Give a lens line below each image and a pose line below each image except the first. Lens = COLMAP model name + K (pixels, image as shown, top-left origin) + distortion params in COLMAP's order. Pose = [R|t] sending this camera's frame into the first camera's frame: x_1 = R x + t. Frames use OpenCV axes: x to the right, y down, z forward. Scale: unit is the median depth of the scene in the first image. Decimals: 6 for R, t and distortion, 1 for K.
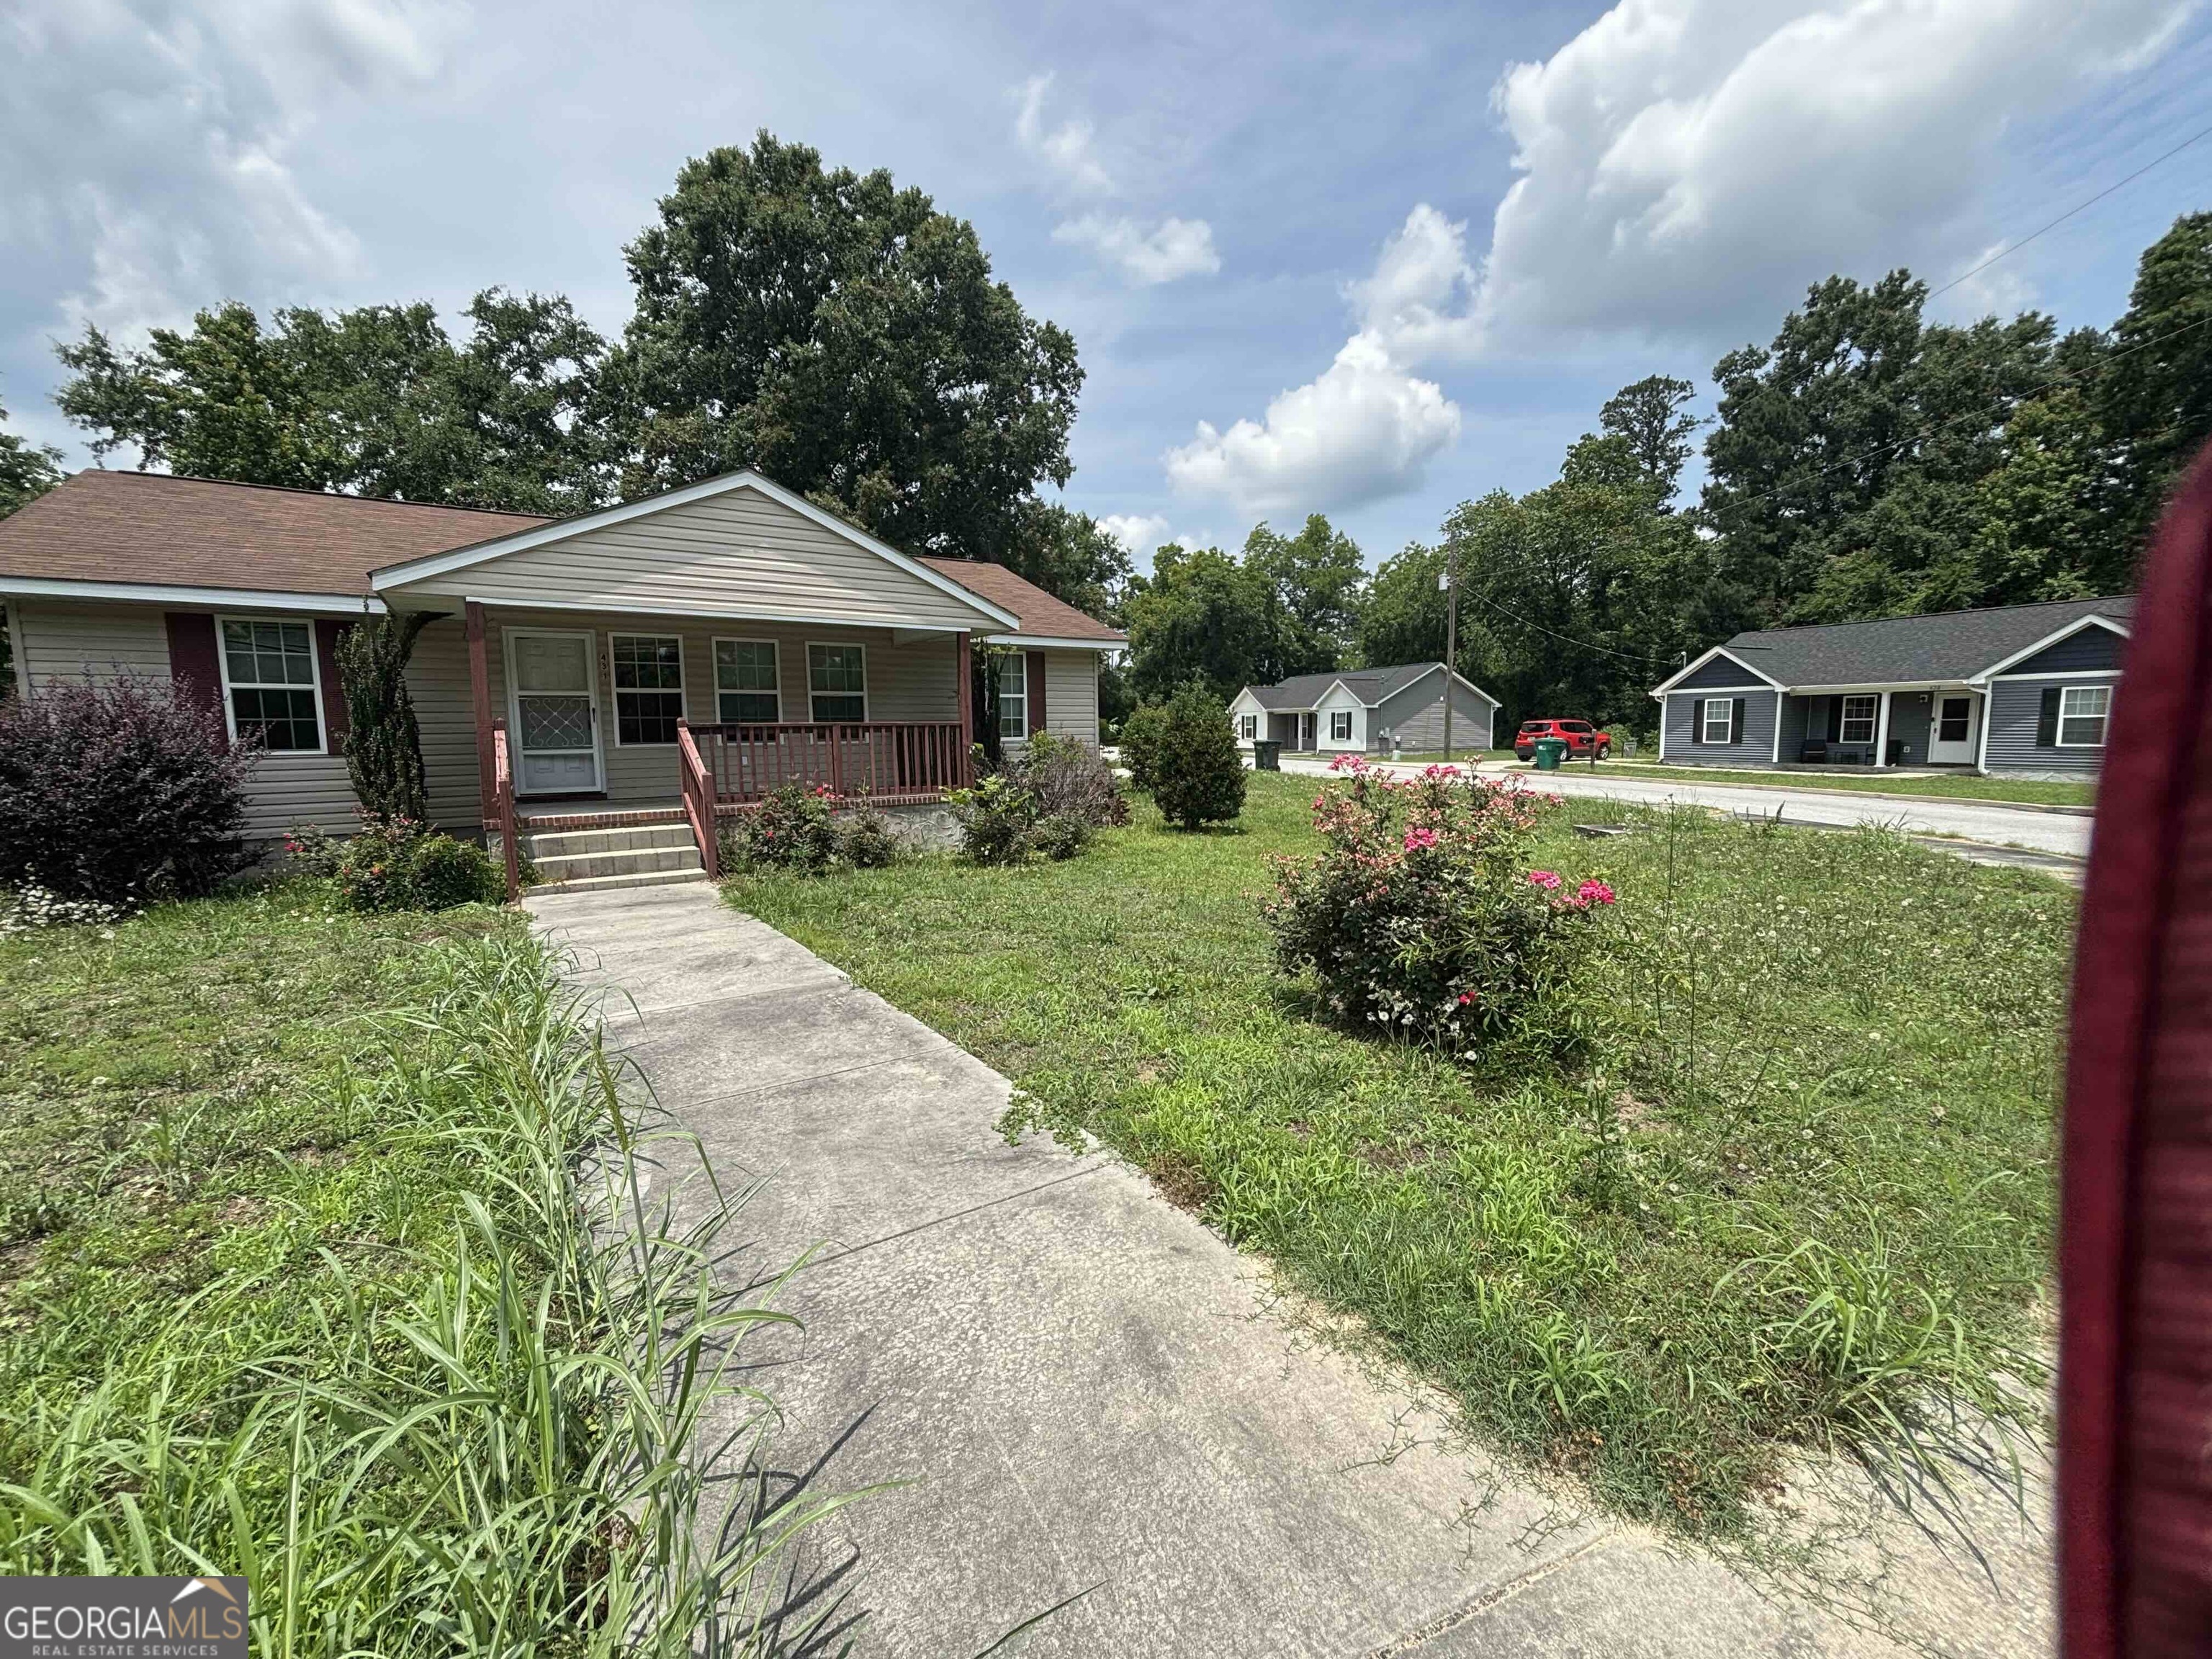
lens RADIAL K [[896.3, 0, 1105.9], [0, 896.3, 828.5], [0, 0, 1]] dist [0.011764, -0.002461]
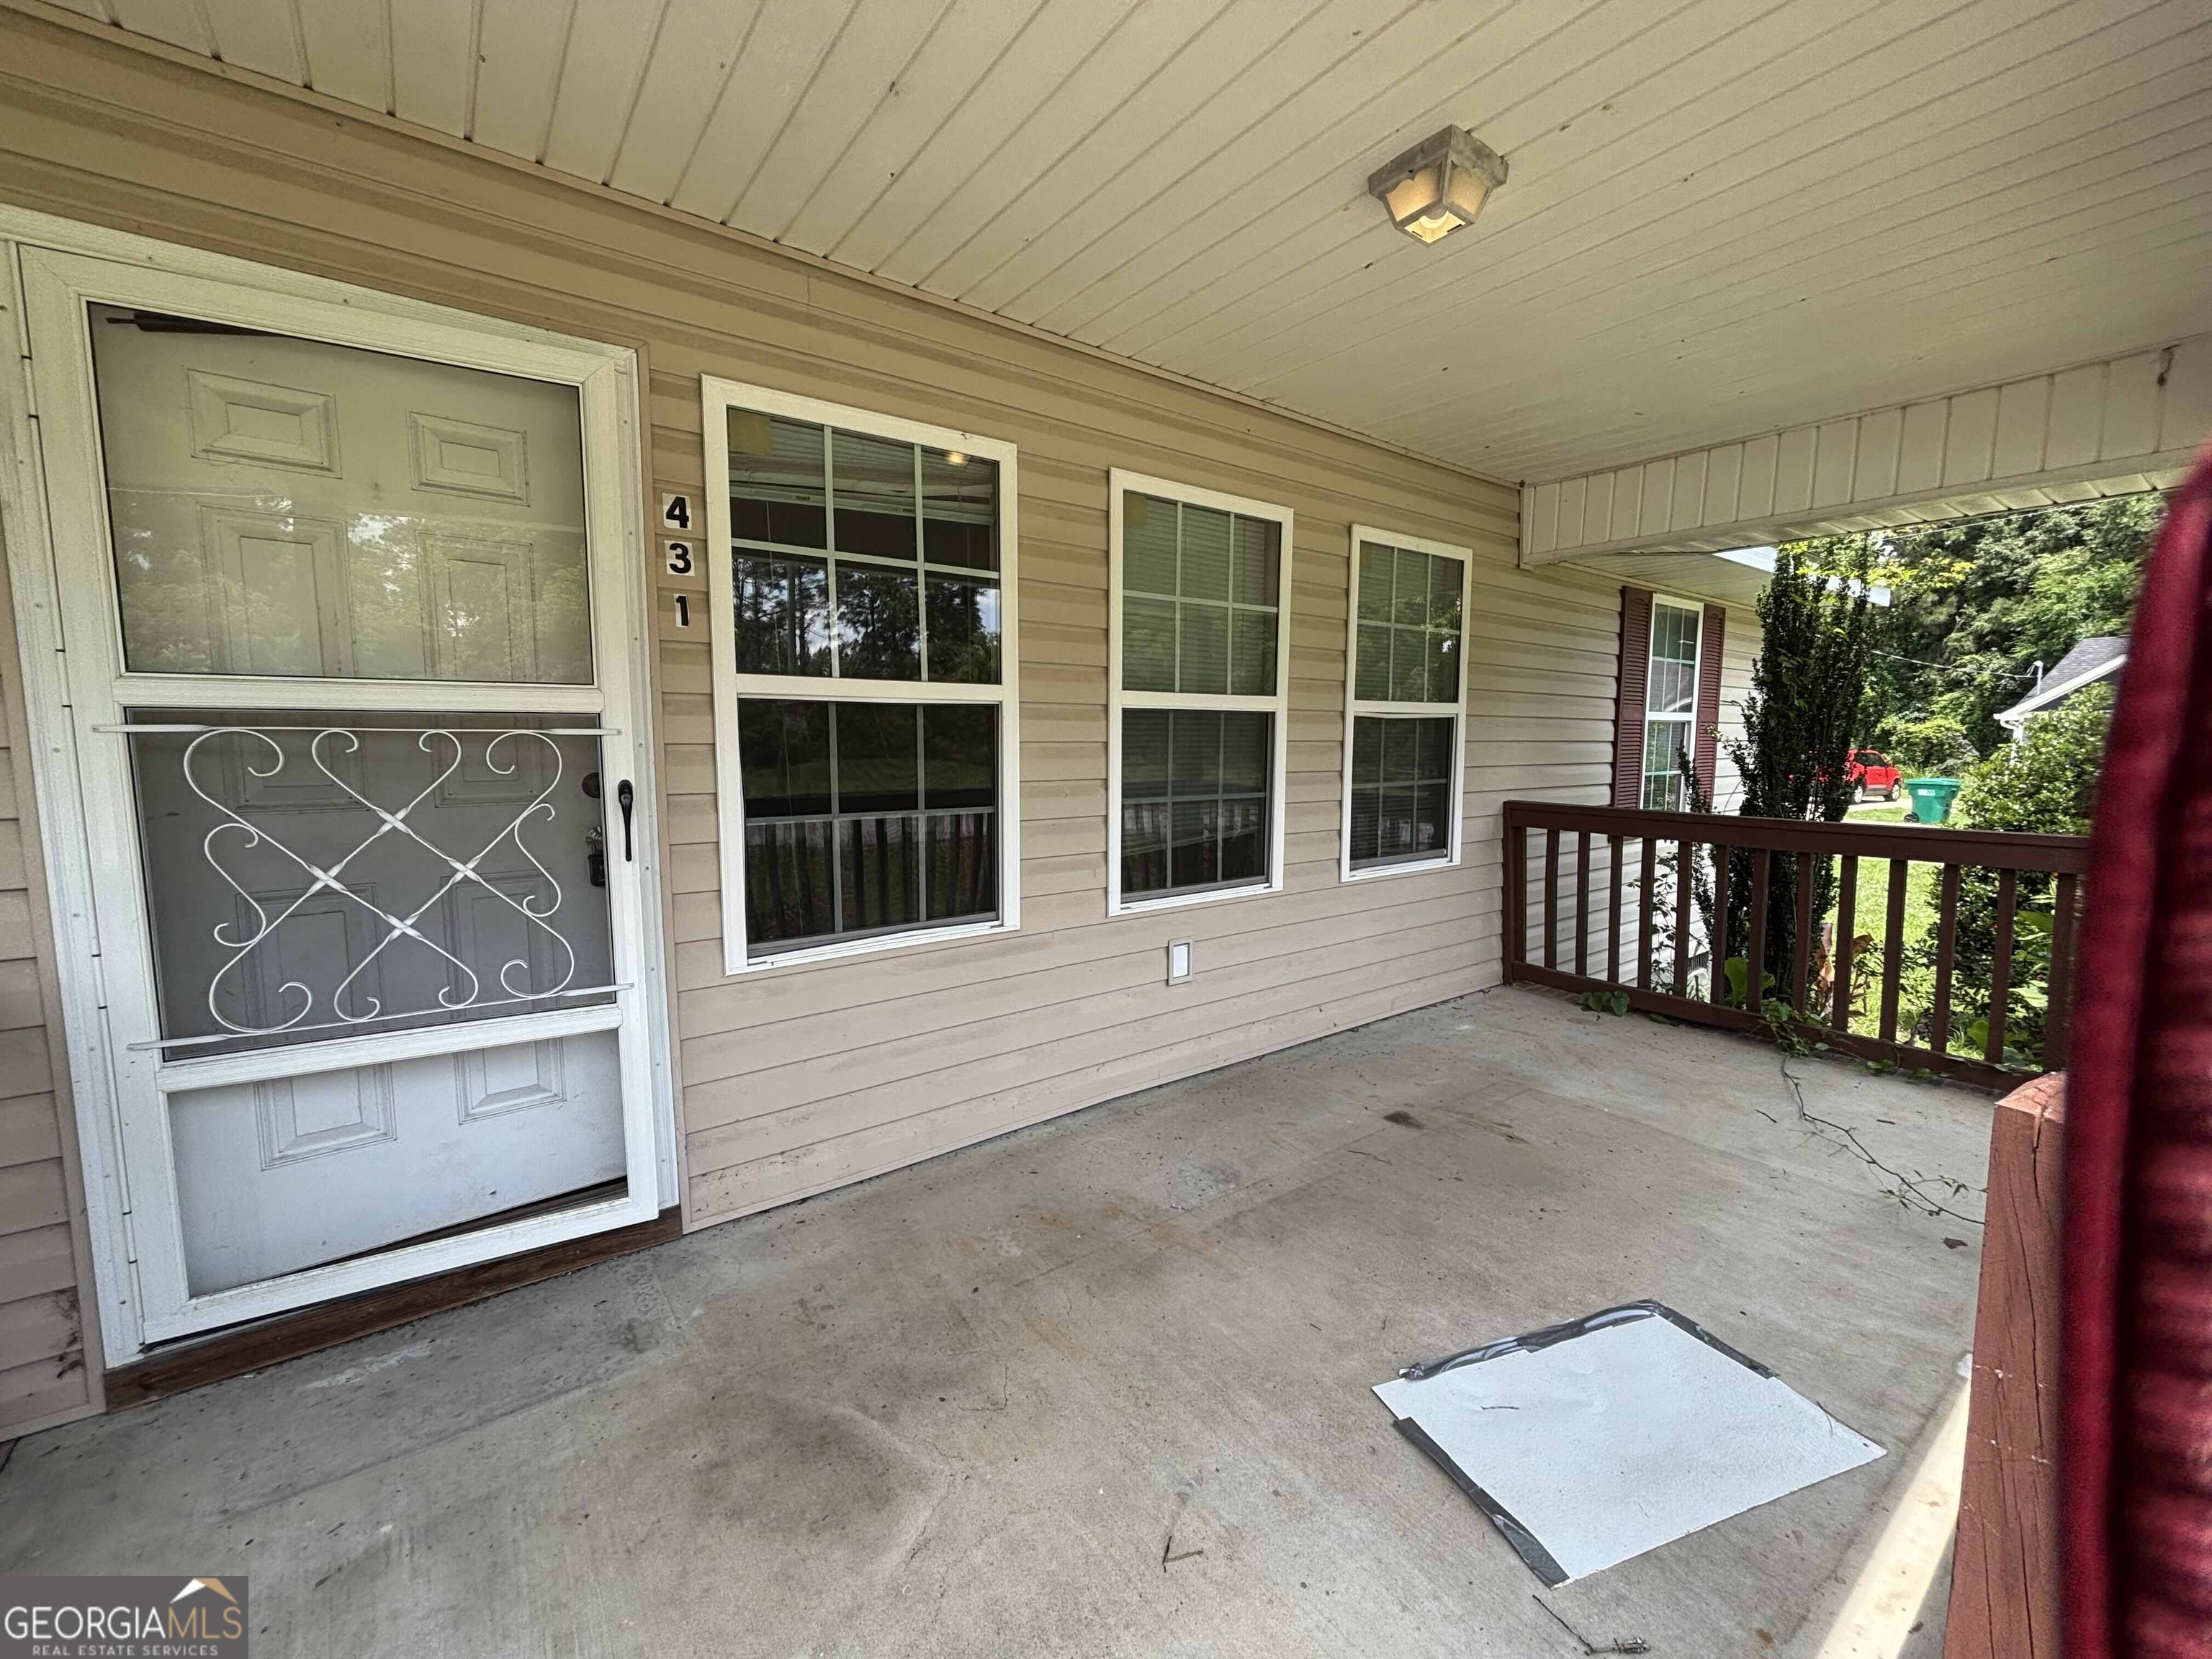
lens RADIAL K [[896.3, 0, 1112.4], [0, 896.3, 828.7], [0, 0, 1]] dist [0.011764, -0.002461]
pose [[0.996275, 0.002085, 0.086204, -0.405484], [-0.001182, 0.999944, -0.010522, -0.101714], [-0.086221, 0.010381, 0.996222, 0.673810]]
